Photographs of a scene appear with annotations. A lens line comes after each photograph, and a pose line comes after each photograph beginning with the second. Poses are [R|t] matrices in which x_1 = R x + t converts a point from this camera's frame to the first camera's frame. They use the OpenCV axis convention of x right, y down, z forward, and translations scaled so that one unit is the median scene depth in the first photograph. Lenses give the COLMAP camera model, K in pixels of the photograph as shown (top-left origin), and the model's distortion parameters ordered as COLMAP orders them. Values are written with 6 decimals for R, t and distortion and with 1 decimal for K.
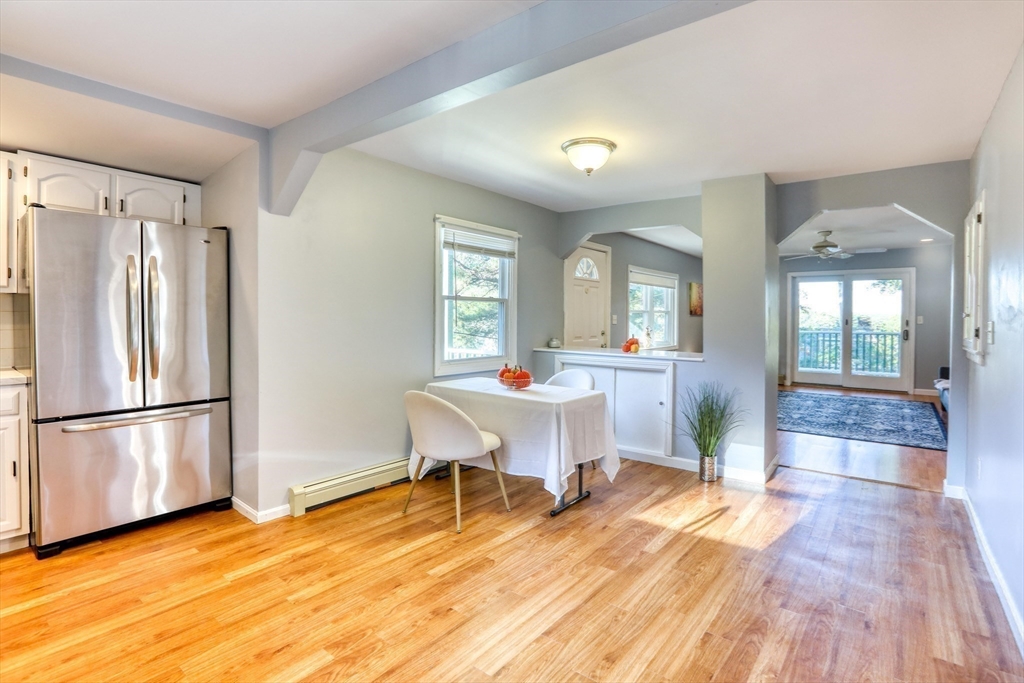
lens RADIAL K [[500.7, 0, 515.9], [0, 500.7, 326.3], [0, 0, 1]] dist [-0.078265, 0.037276]
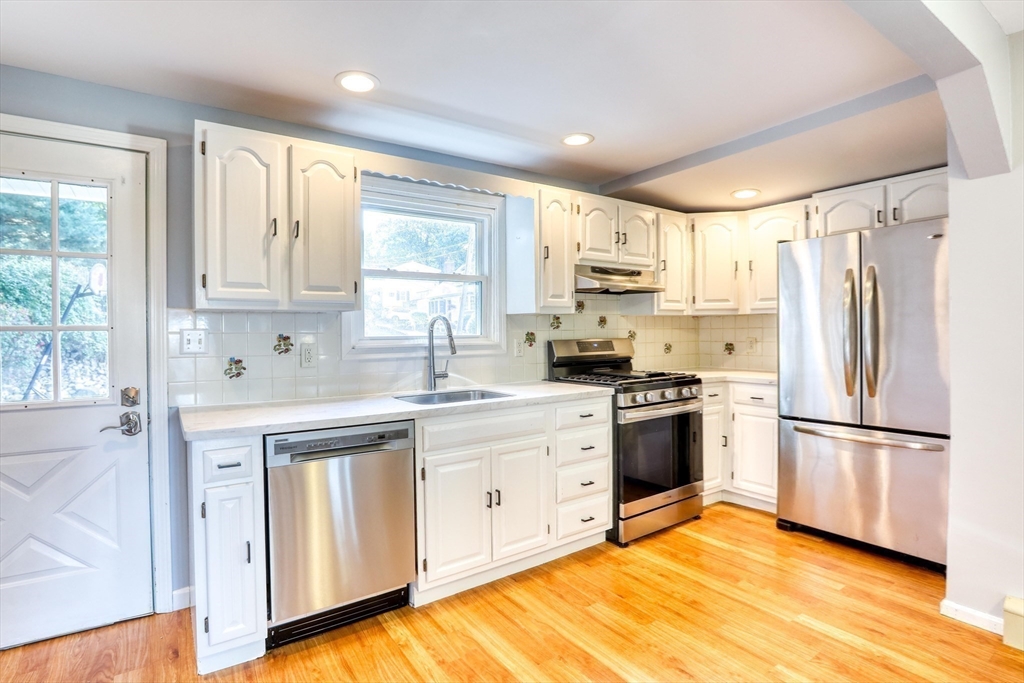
lens RADIAL K [[509.1, 0, 510.5], [0, 509.1, 334.7], [0, 0, 1]] dist [-0.056961, 0.023025]
pose [[-0.293829, 0.004209, -0.955849, 0.380425], [-0.005776, 0.999964, 0.006179, -0.014339], [0.955841, 0.007336, -0.293794, 0.624080]]
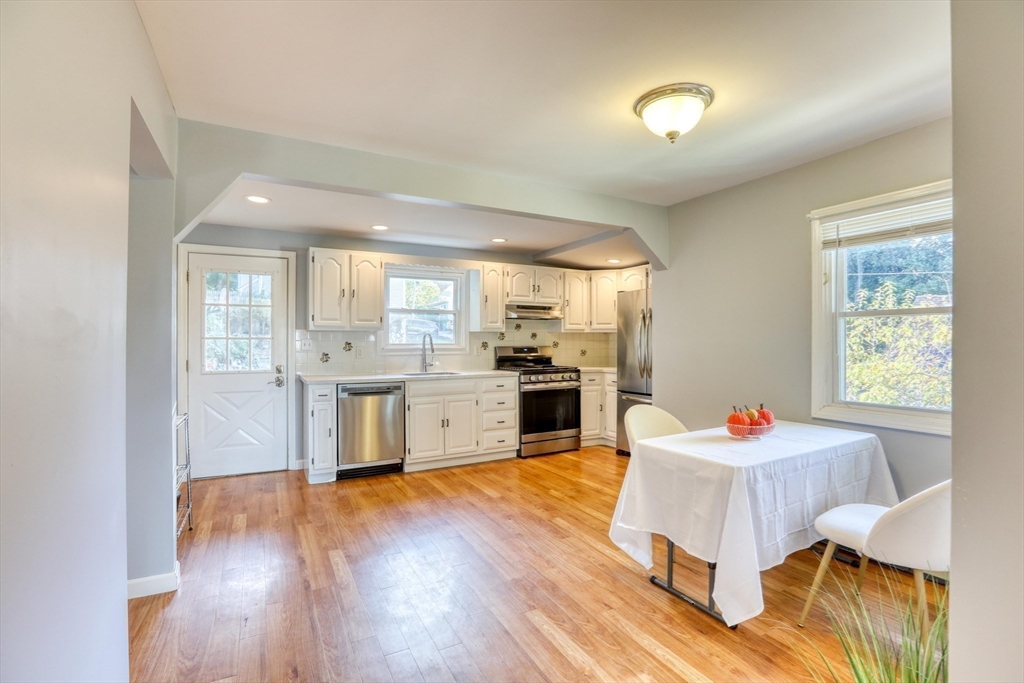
lens RADIAL K [[473.1, 0, 522.2], [0, 473.1, 342.8], [0, 0, 1]] dist [-0.049984, 0.015158]
pose [[-0.385536, -0.003114, -0.922687, 0.978355], [-0.014188, 0.999896, 0.002554, -0.016760], [0.922584, 0.014076, -0.385540, 1.220537]]
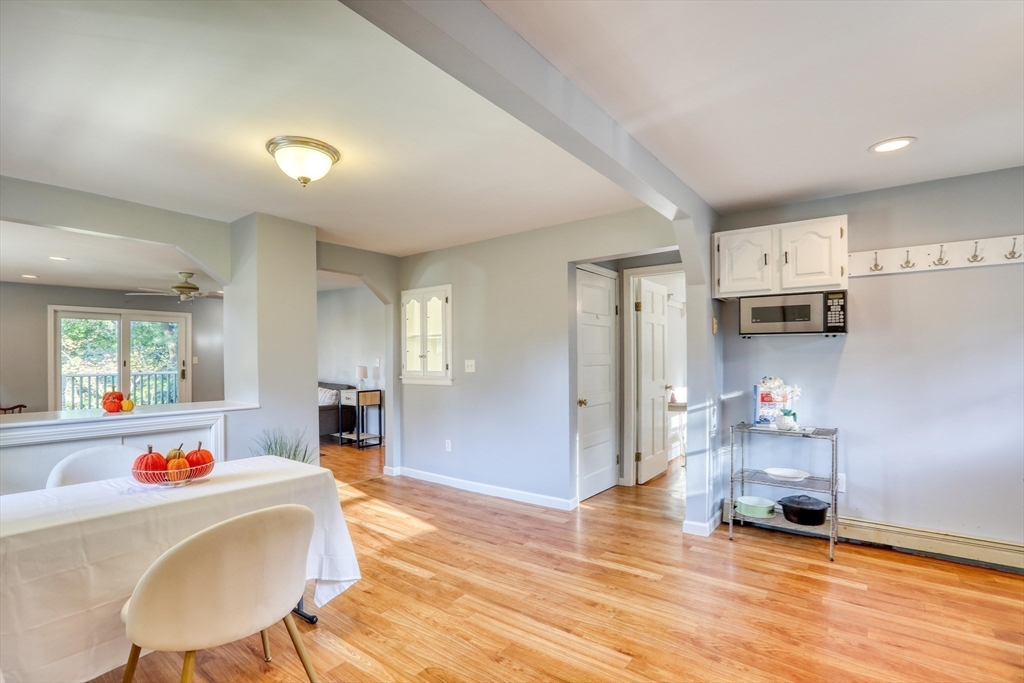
lens RADIAL K [[471.4, 0, 513.6], [0, 471.4, 354.9], [0, 0, 1]] dist [-0.017151, -0.000219]
pose [[-0.016928, -0.001038, 0.999856, -0.723102], [0.024778, 0.999692, 0.001457, -0.024980], [-0.999550, 0.024799, -0.016897, 0.776000]]
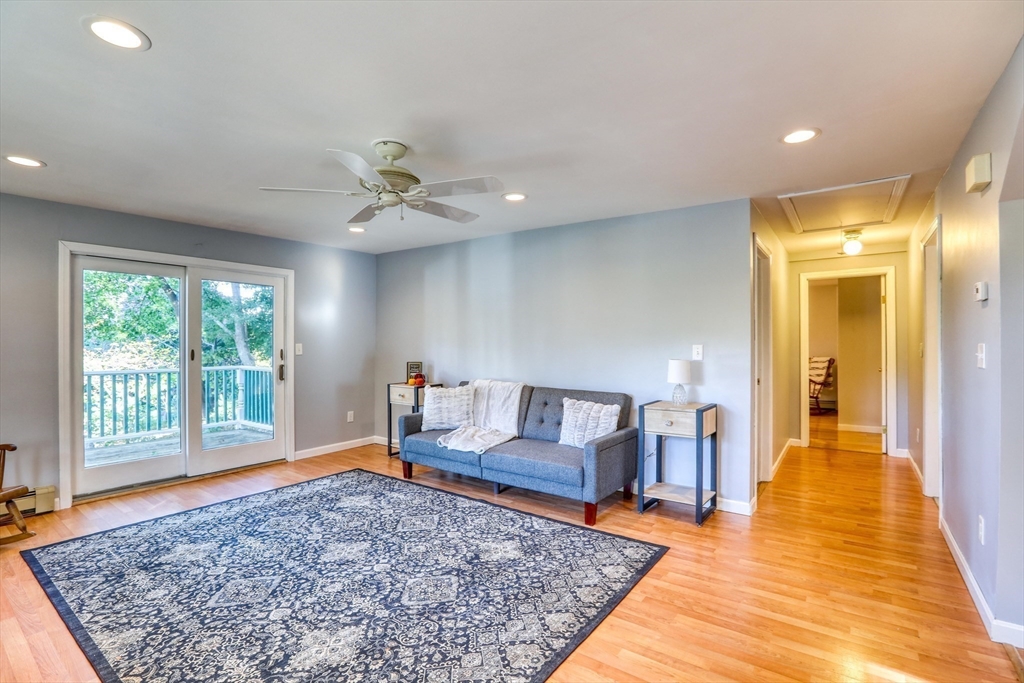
lens RADIAL K [[473.1, 0, 522.2], [0, 473.1, 342.8], [0, 0, 1]] dist [-0.049984, 0.015158]
pose [[-0.039315, 0.005847, 0.999210, 0.475449], [0.023338, 0.999715, -0.004931, -0.032356], [-0.998954, 0.023126, -0.039440, 1.983319]]
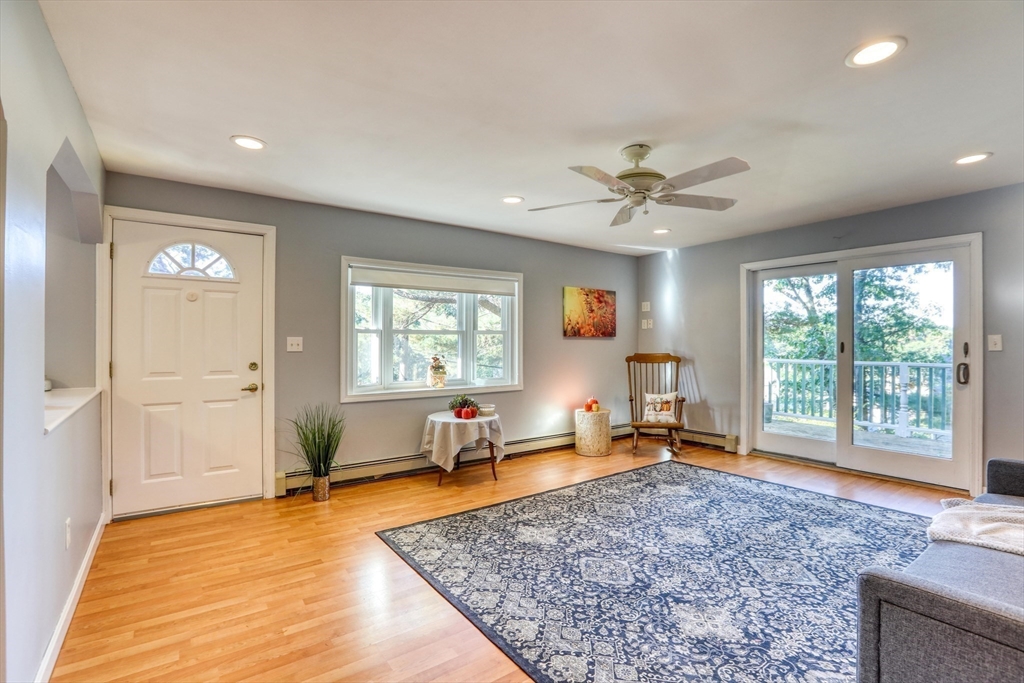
lens RADIAL K [[469.8, 0, 497.8], [0, 469.8, 343.4], [0, 0, 1]] dist [-0.062792, 0.026150]
pose [[0.954190, -0.003250, -0.299184, 1.403224], [-0.001638, 0.999869, -0.016085, -0.012477], [0.299197, 0.015839, 0.954060, 1.209558]]
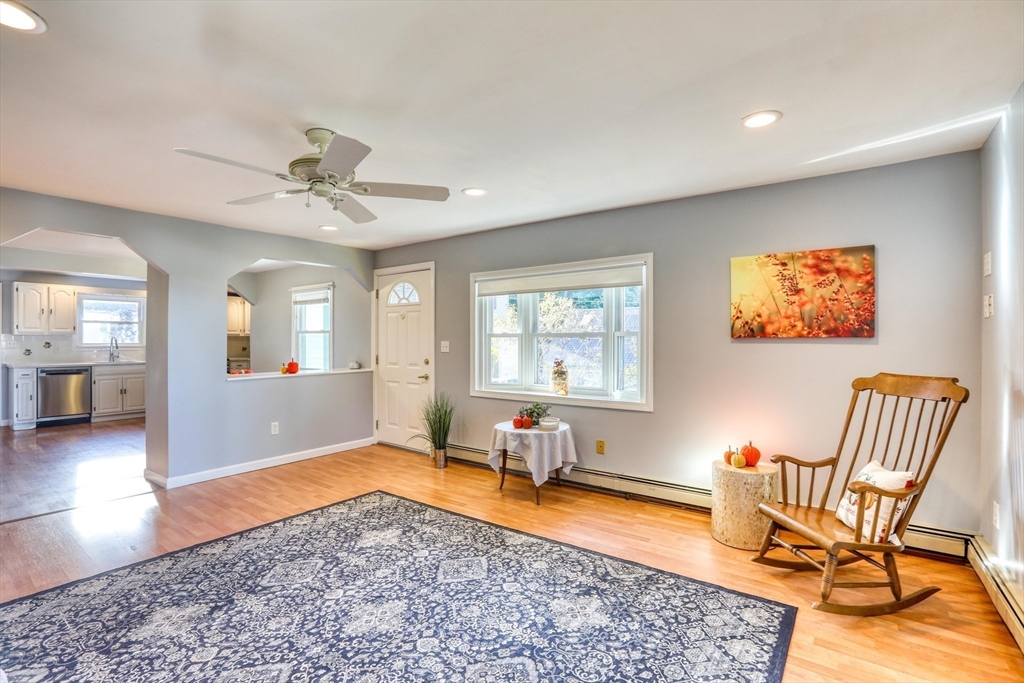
lens RADIAL K [[473.1, 0, 522.2], [0, 473.1, 342.8], [0, 0, 1]] dist [-0.049984, 0.015158]
pose [[0.029720, 0.000170, -0.999558, 2.258252], [-0.018418, 0.999830, -0.000378, -0.049864], [0.999389, 0.018422, 0.029718, 2.540554]]
